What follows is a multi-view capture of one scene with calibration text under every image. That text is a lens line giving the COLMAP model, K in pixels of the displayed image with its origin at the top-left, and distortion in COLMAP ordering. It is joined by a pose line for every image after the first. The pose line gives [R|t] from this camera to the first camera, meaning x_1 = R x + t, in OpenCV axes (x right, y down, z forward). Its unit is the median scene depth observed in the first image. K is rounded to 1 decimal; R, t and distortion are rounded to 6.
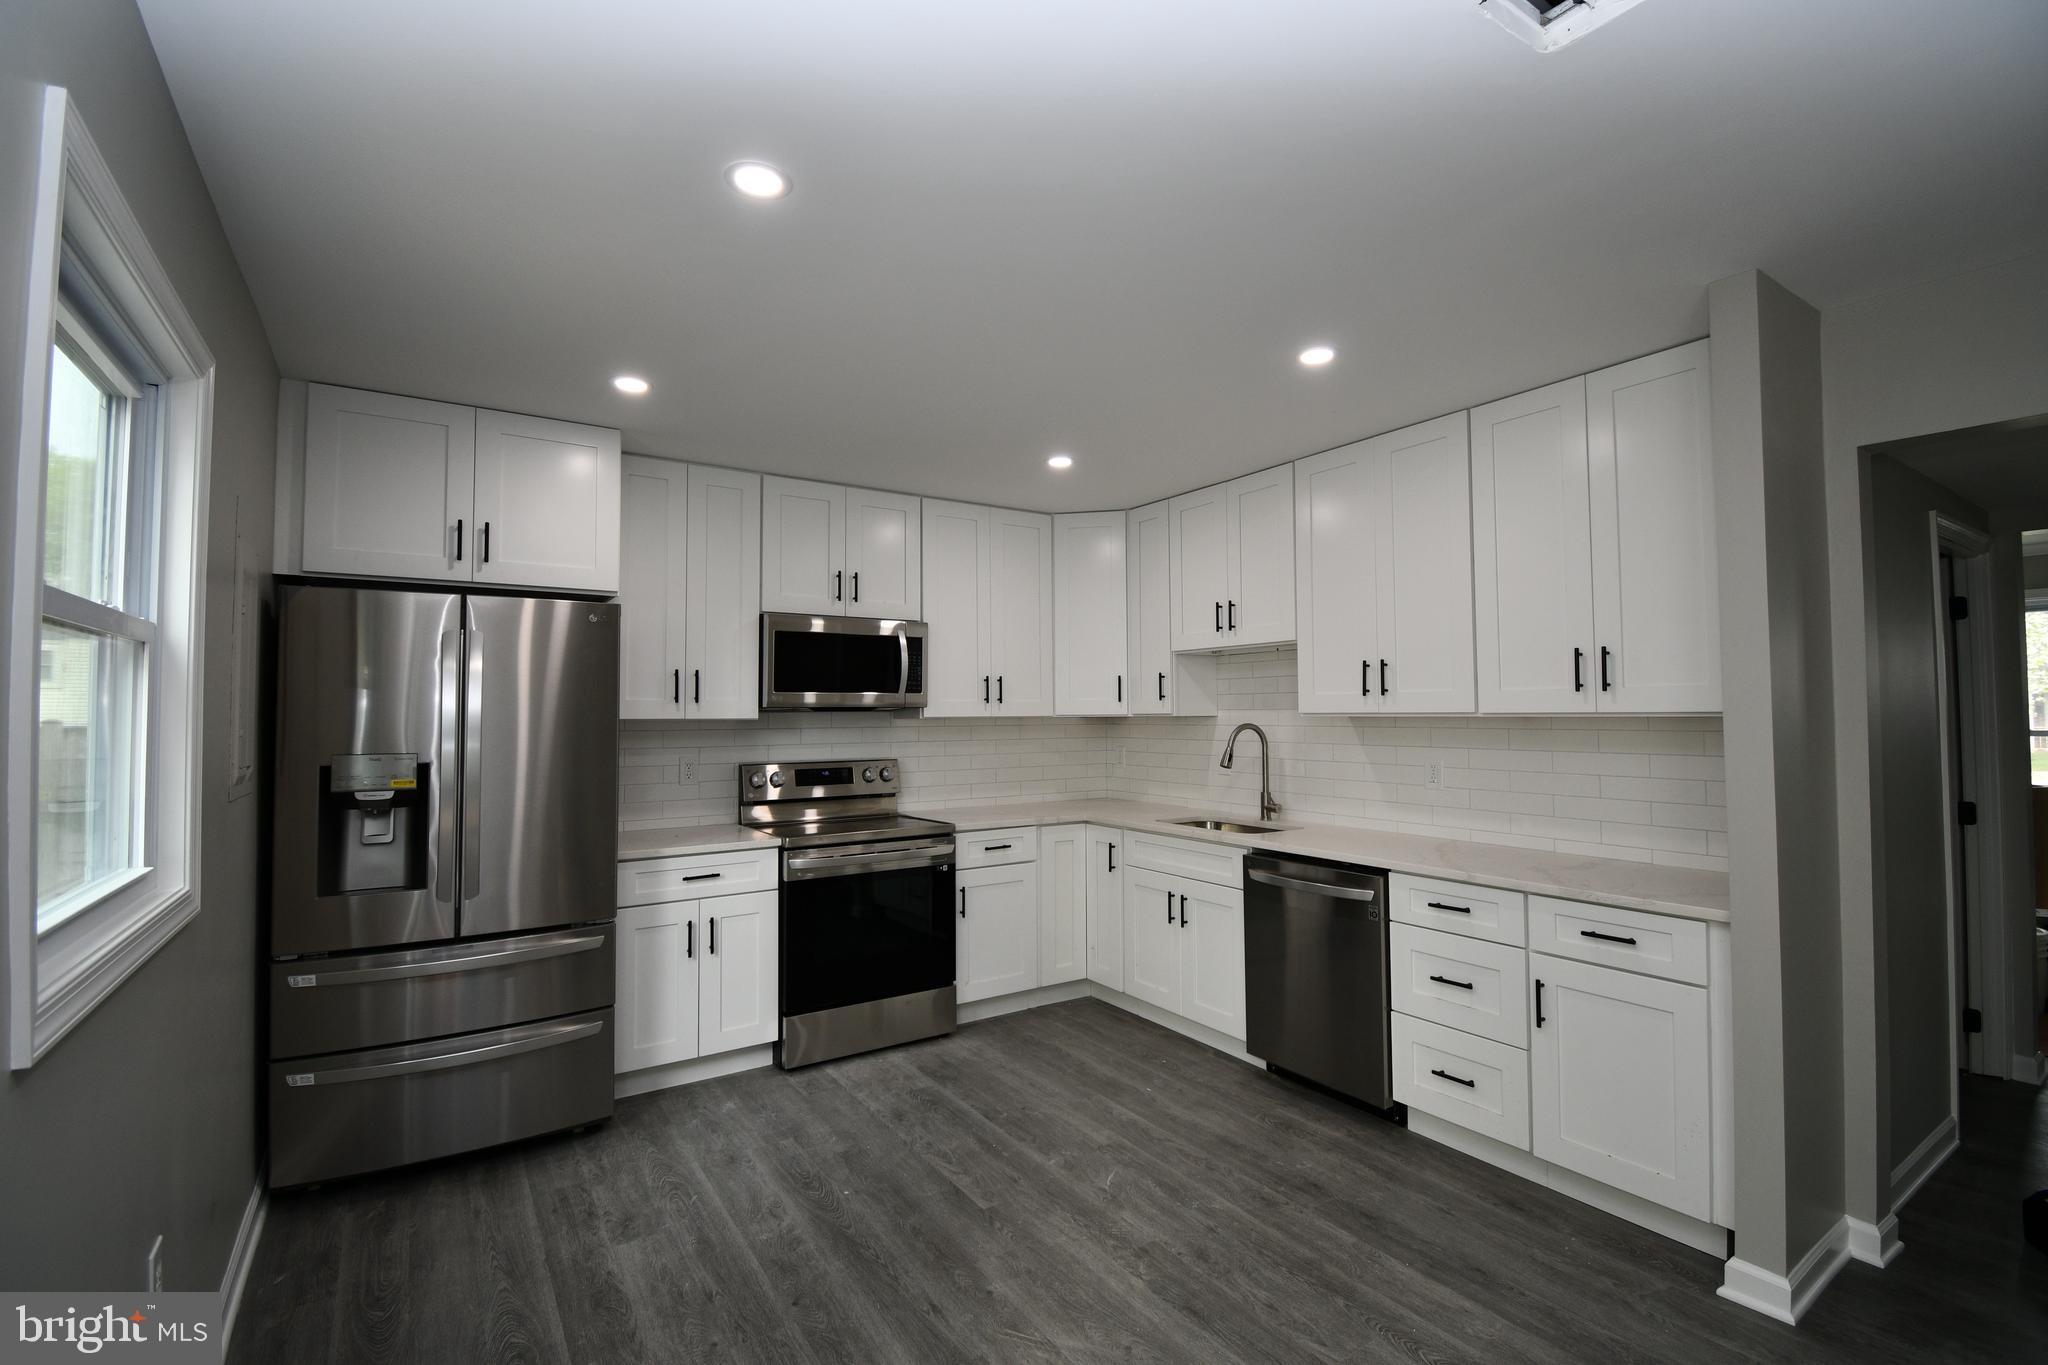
lens RADIAL K [[917.5, 0, 1029.6], [0, 917.5, 677.7], [0, 0, 1]] dist [0.007382, -0.004270]
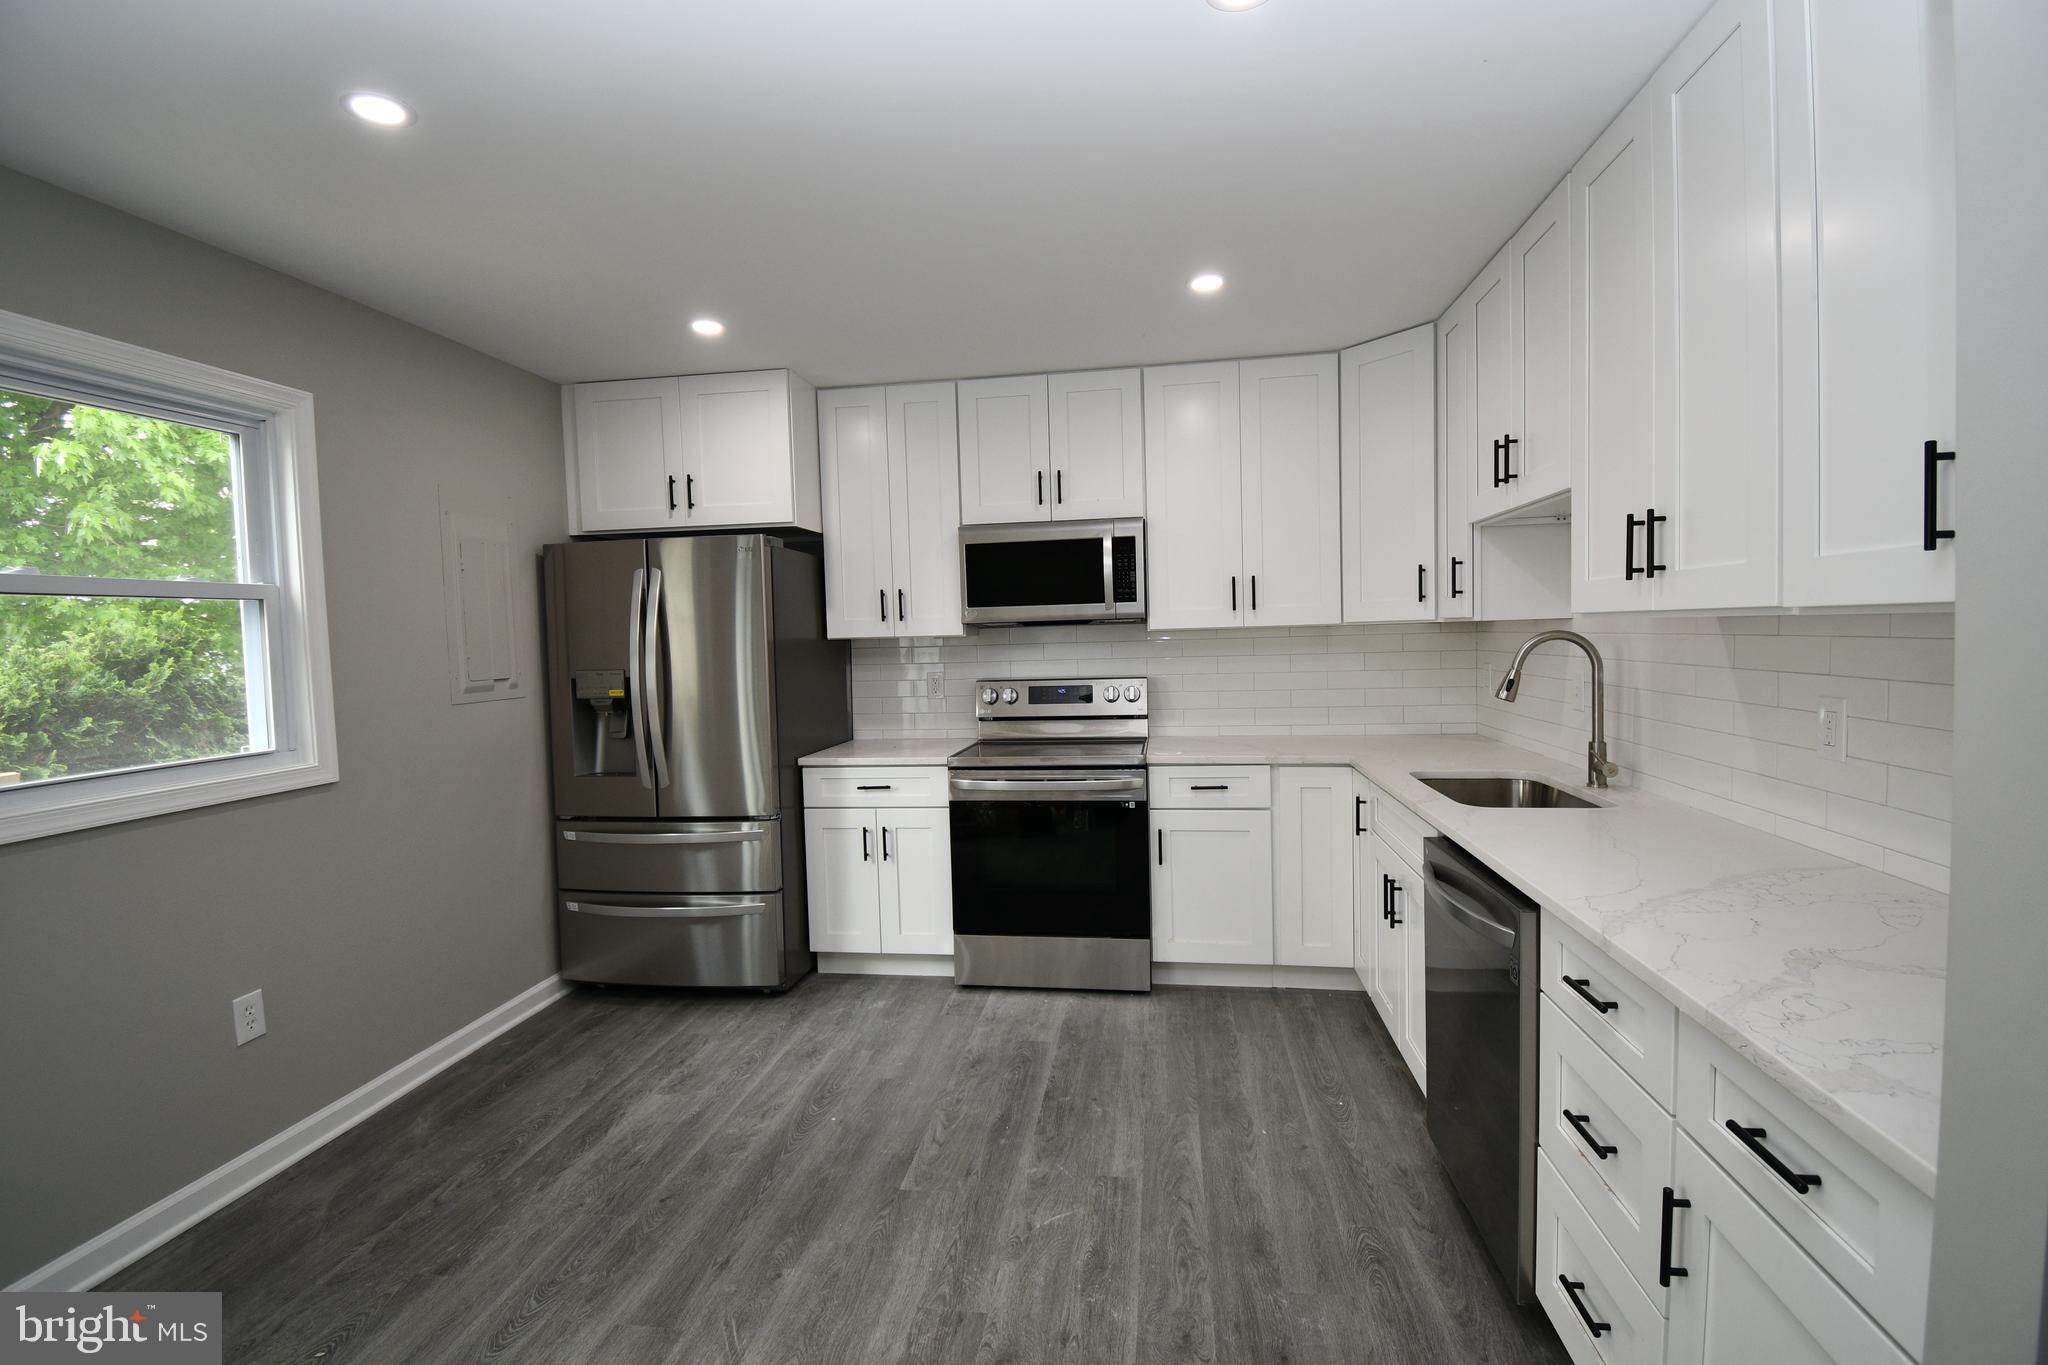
lens RADIAL K [[917.5, 0, 1027.9], [0, 917.5, 677.5], [0, 0, 1]] dist [0.007382, -0.004270]
pose [[0.738938, 0.018445, -0.673521, 0.472704], [0.051606, 0.995139, 0.083872, 0.012200], [0.671795, -0.096734, 0.734394, 0.356929]]
